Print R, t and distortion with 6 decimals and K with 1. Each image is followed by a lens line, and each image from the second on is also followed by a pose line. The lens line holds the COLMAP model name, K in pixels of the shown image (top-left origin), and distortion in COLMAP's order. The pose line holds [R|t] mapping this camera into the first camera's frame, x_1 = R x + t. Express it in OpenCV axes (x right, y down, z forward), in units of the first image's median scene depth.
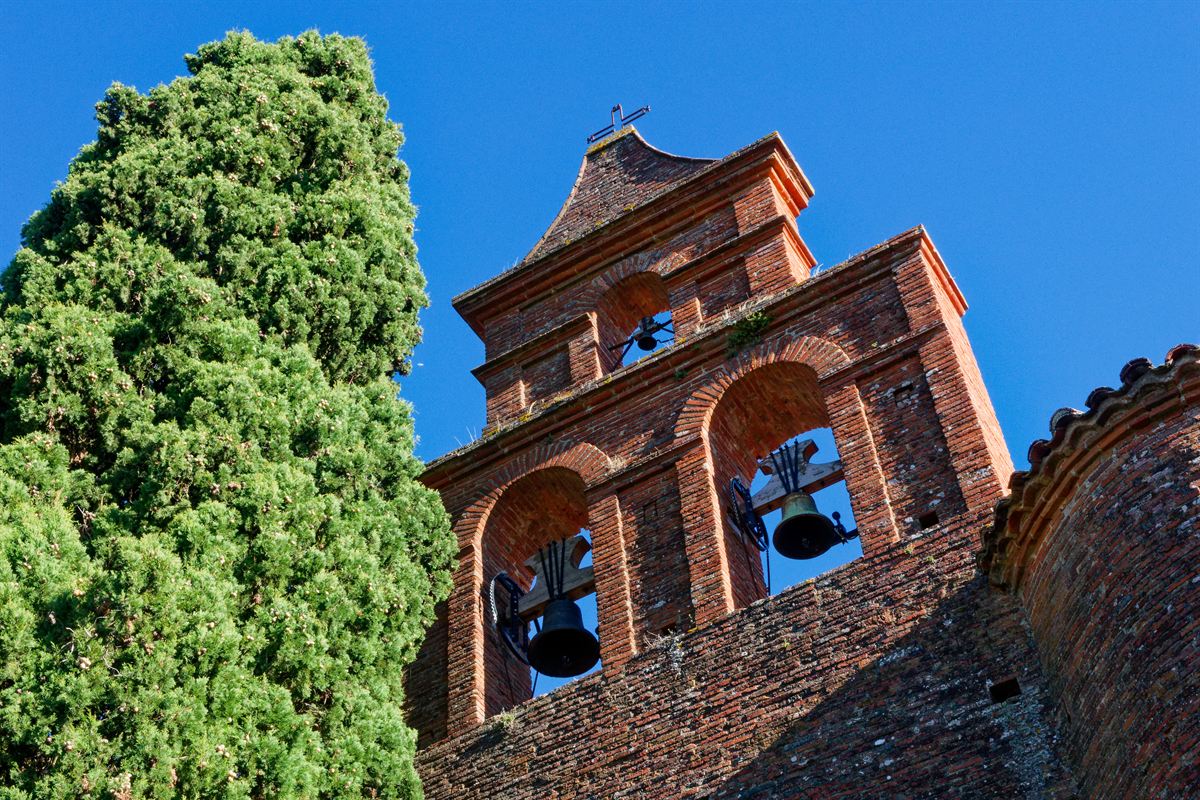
lens RADIAL K [[1699.3, 0, 600.0], [0, 1699.3, 400.0], [0, 0, 1]] dist [0.020293, -0.001794]
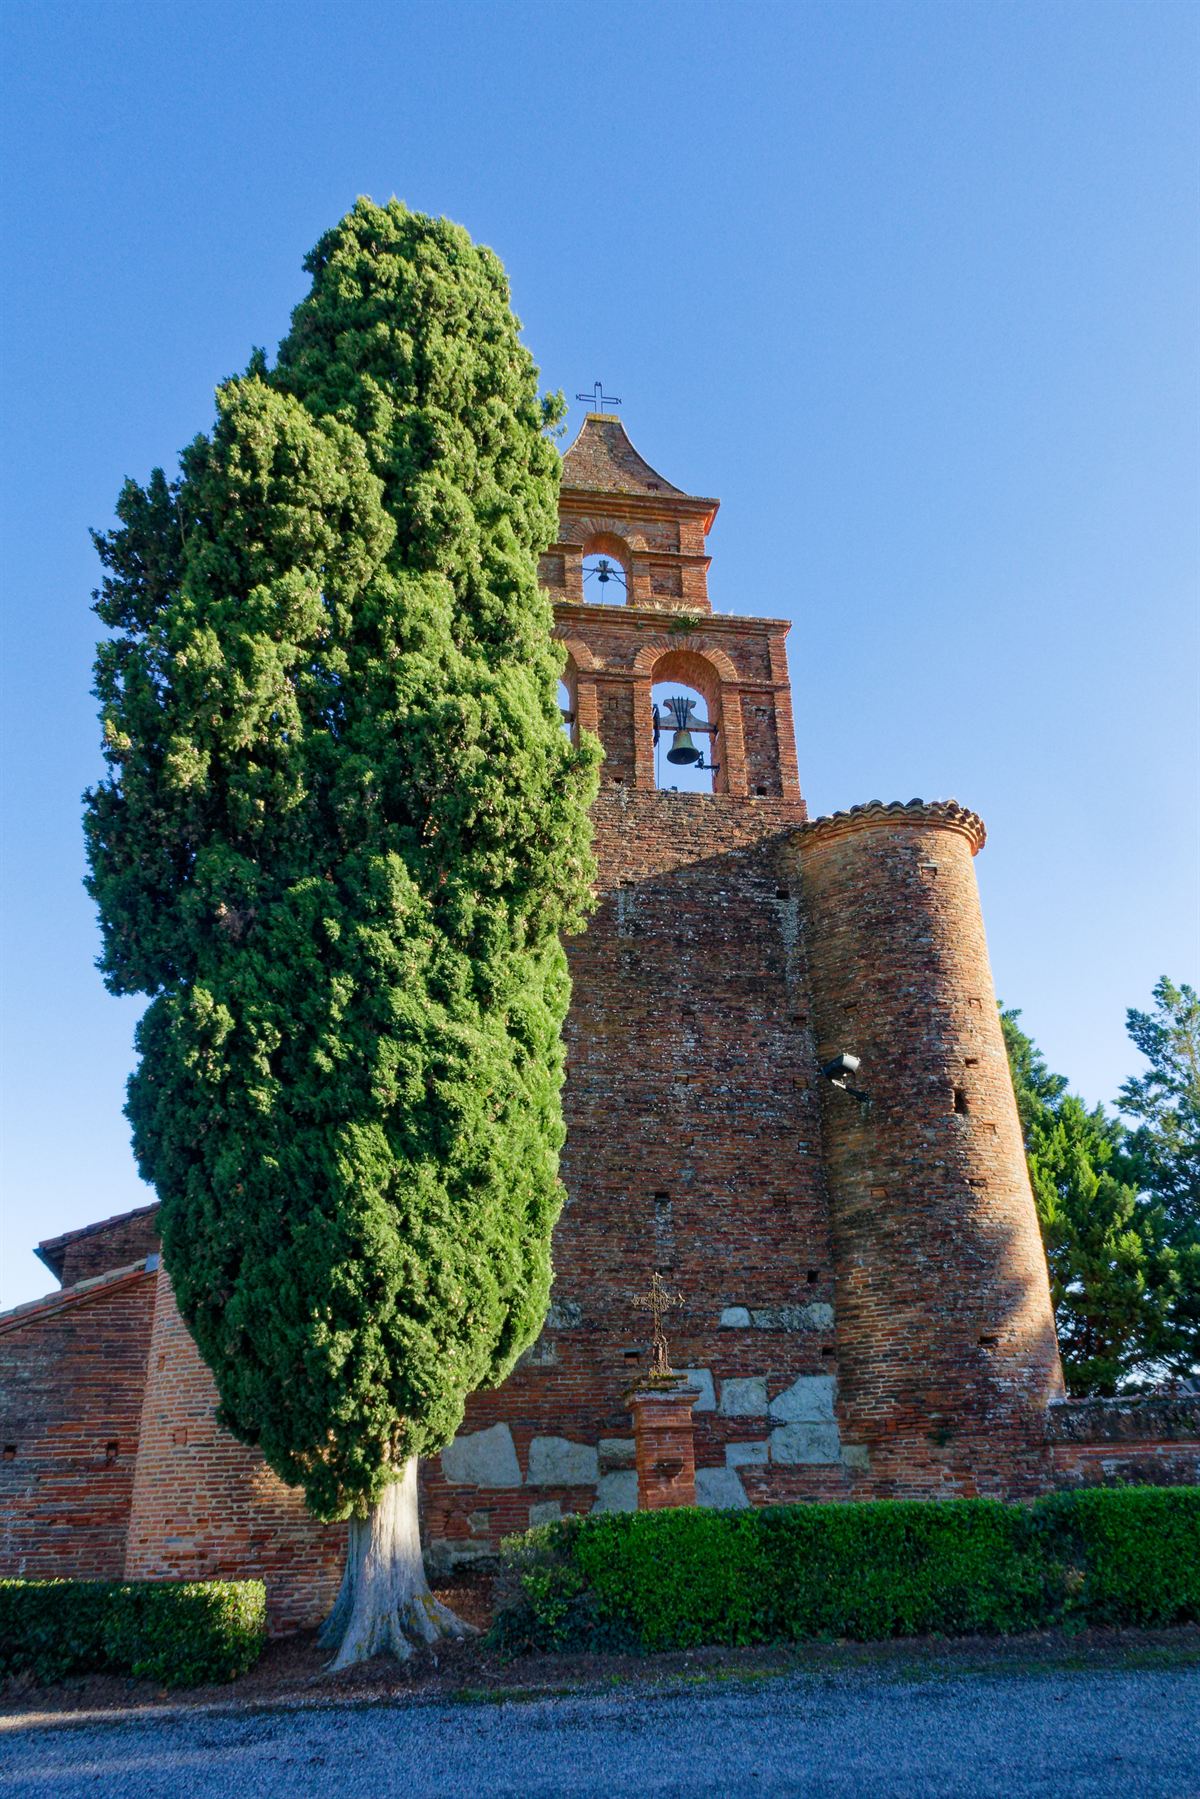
lens RADIAL K [[1251.5, 0, 600.0], [0, 1251.5, 899.5], [0, 0, 1]] dist [-0.067836, 0.000025]
pose [[0.766560, 0.301421, 0.567038, -0.803529], [-0.502340, 0.831534, 0.237077, -0.082049], [-0.400052, -0.466579, 0.788836, -0.167264]]
